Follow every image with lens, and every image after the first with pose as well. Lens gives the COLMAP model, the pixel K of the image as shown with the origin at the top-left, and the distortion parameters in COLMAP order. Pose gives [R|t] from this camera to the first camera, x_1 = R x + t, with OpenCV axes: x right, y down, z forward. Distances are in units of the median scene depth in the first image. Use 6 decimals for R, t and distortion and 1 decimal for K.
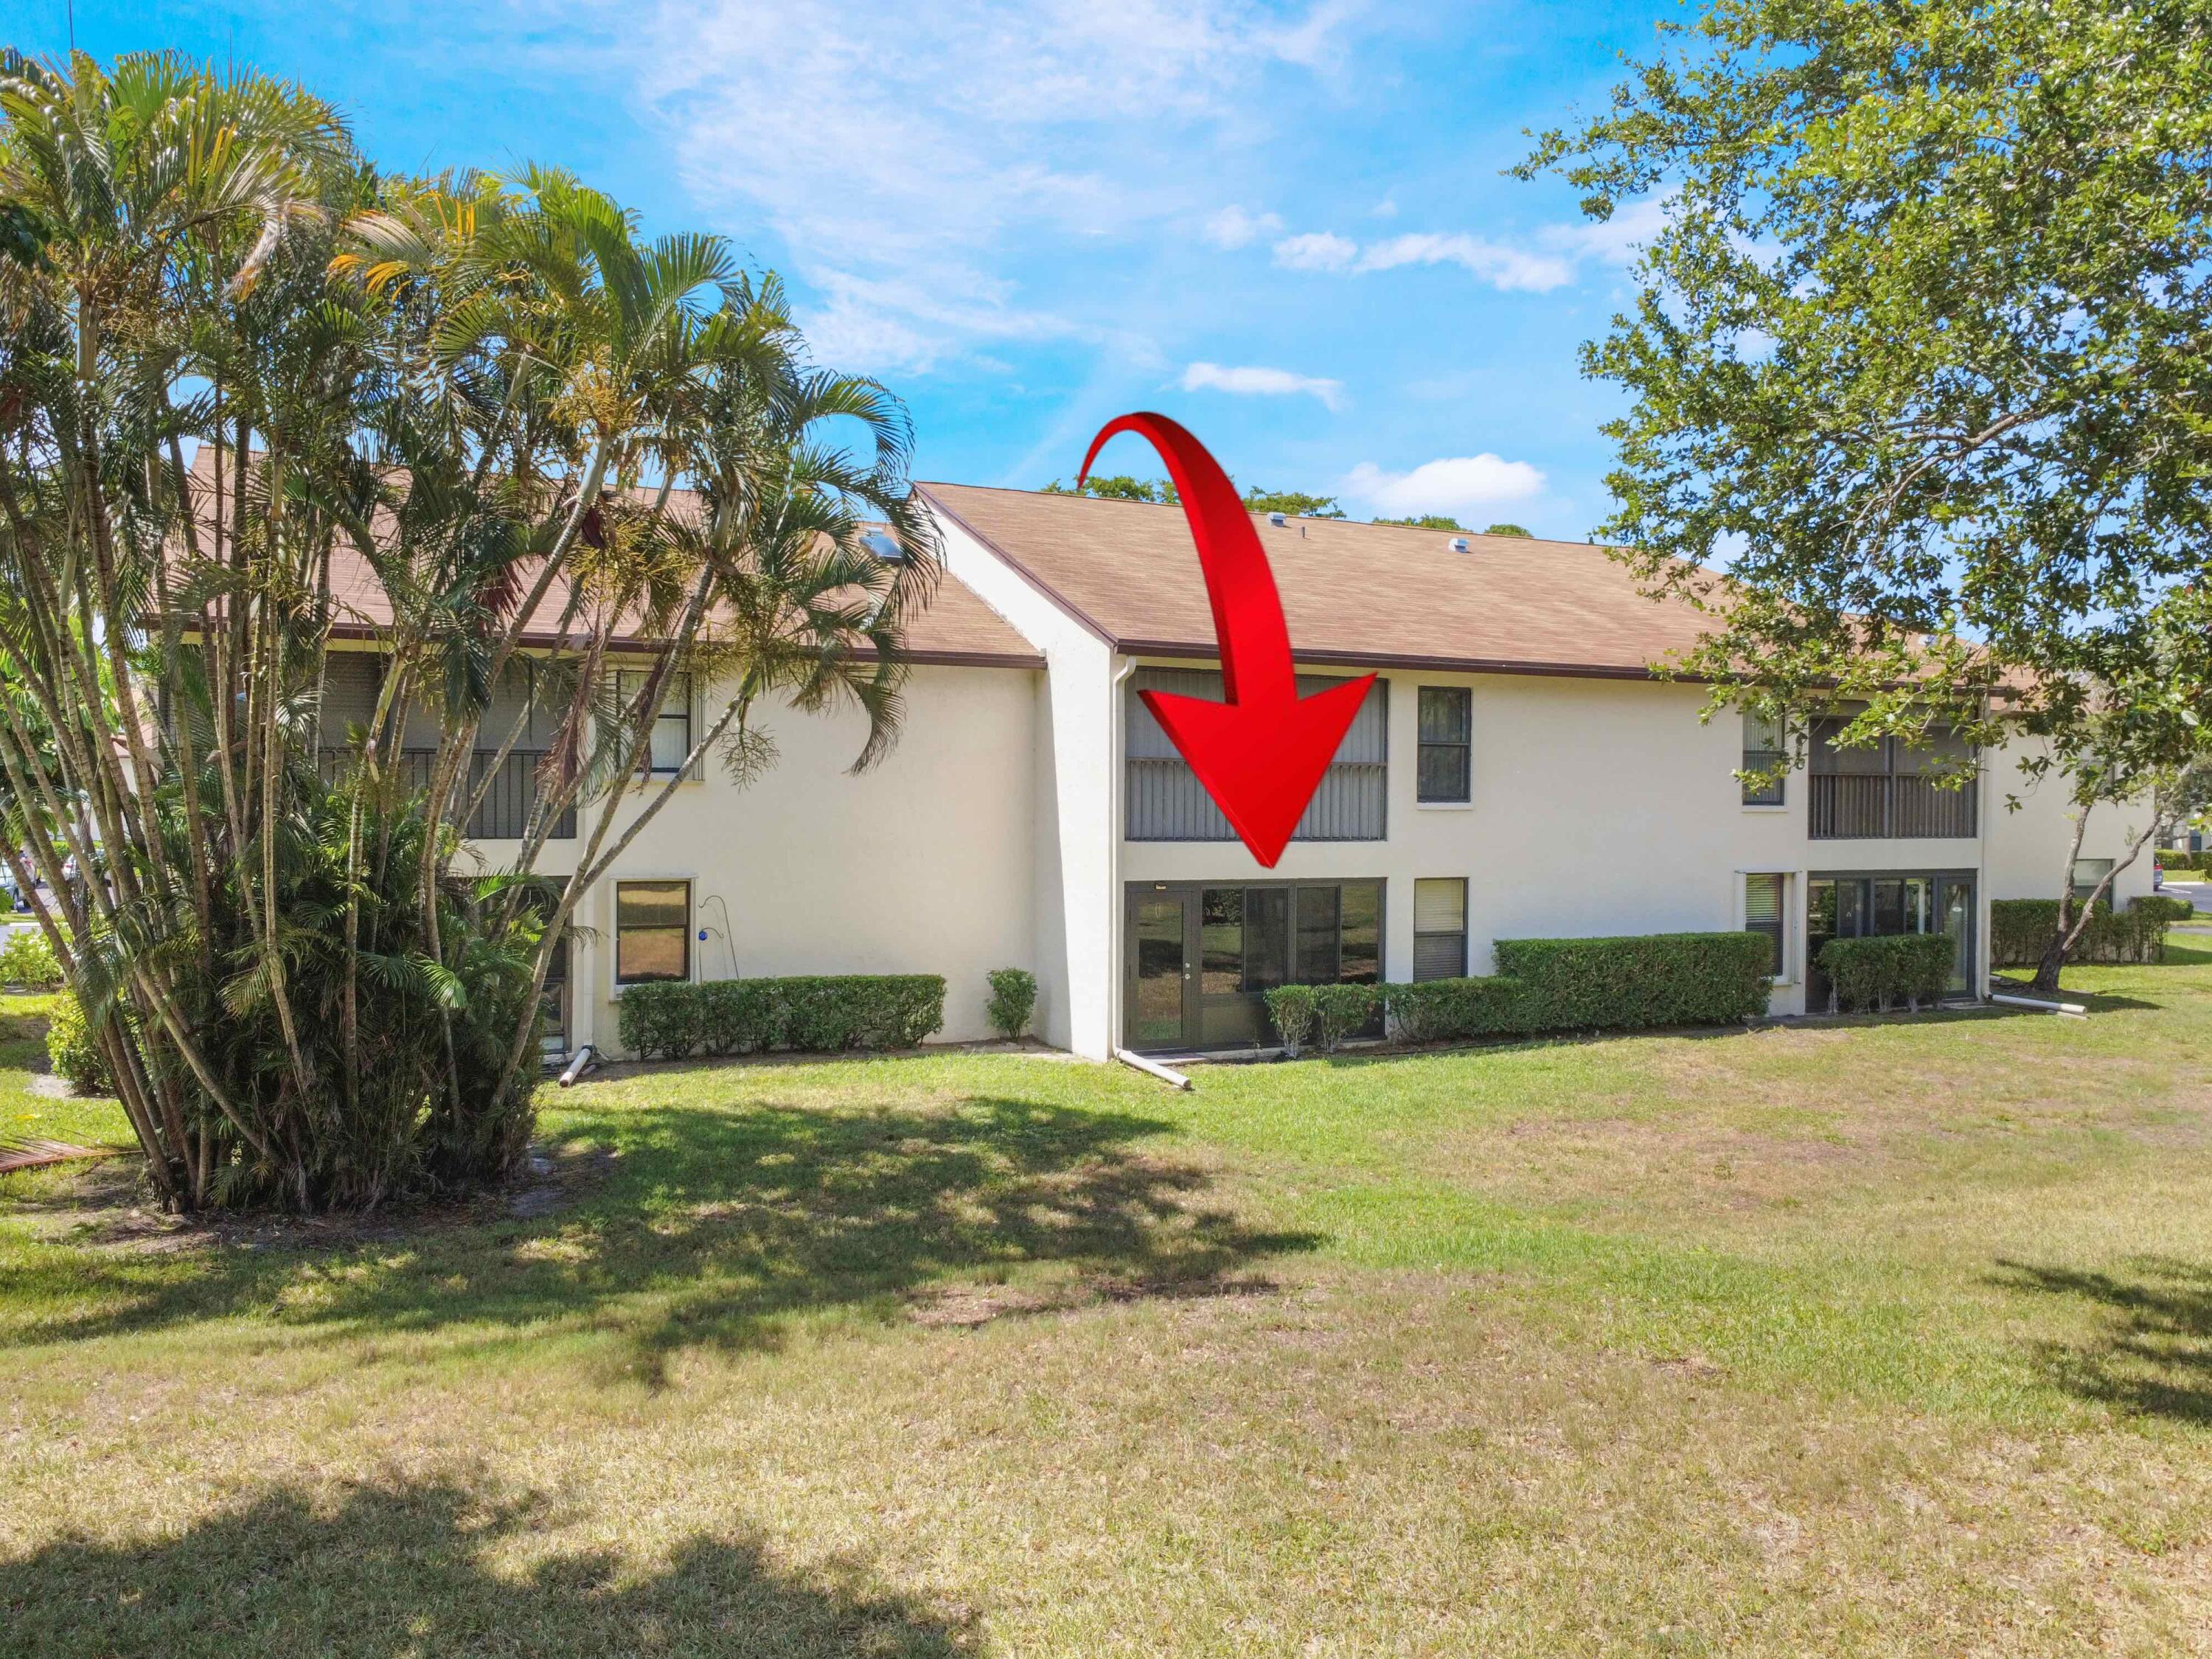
lens RADIAL K [[1527.9, 0, 1106.0], [0, 1527.9, 829.5], [0, 0, 1]] dist [0.000391, -0.000068]
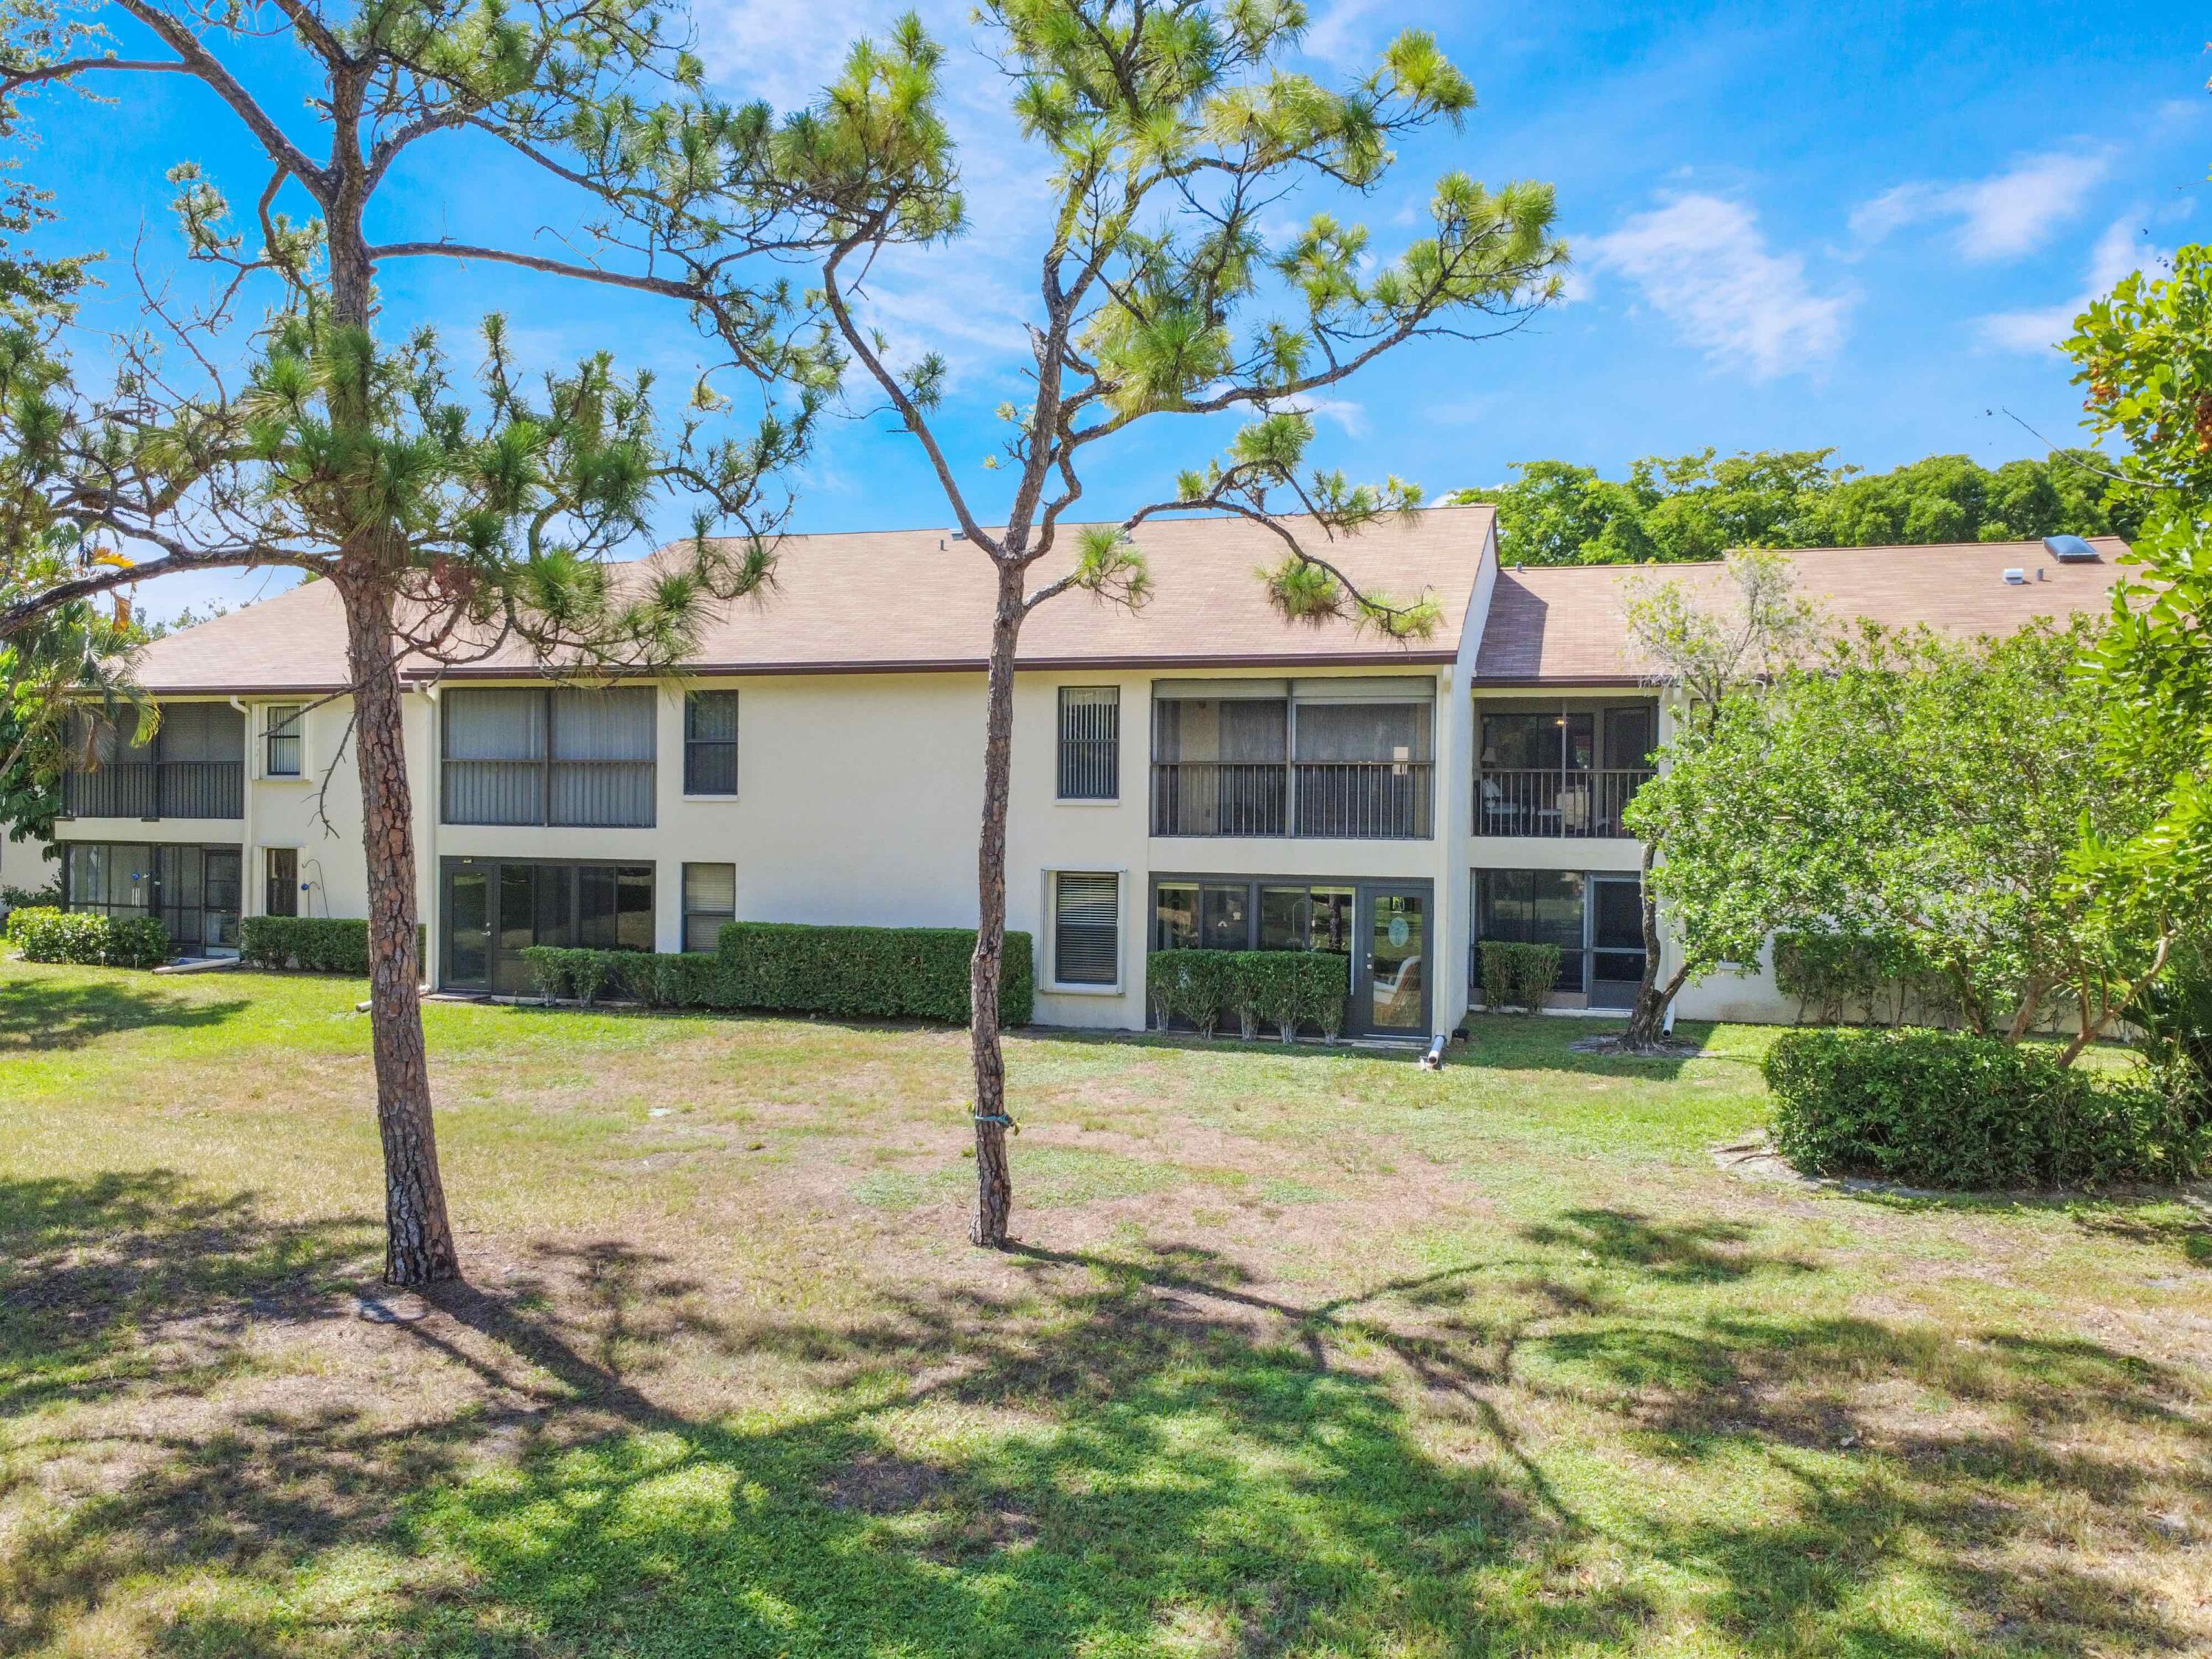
lens RADIAL K [[1527.9, 0, 1106.0], [0, 1527.9, 829.5], [0, 0, 1]] dist [0.000391, -0.000068]
pose [[0.792452, 0.010026, -0.609852, 1.133684], [-0.019126, 0.999782, -0.008416, 0.011661], [0.609634, 0.018333, 0.792471, 0.294709]]
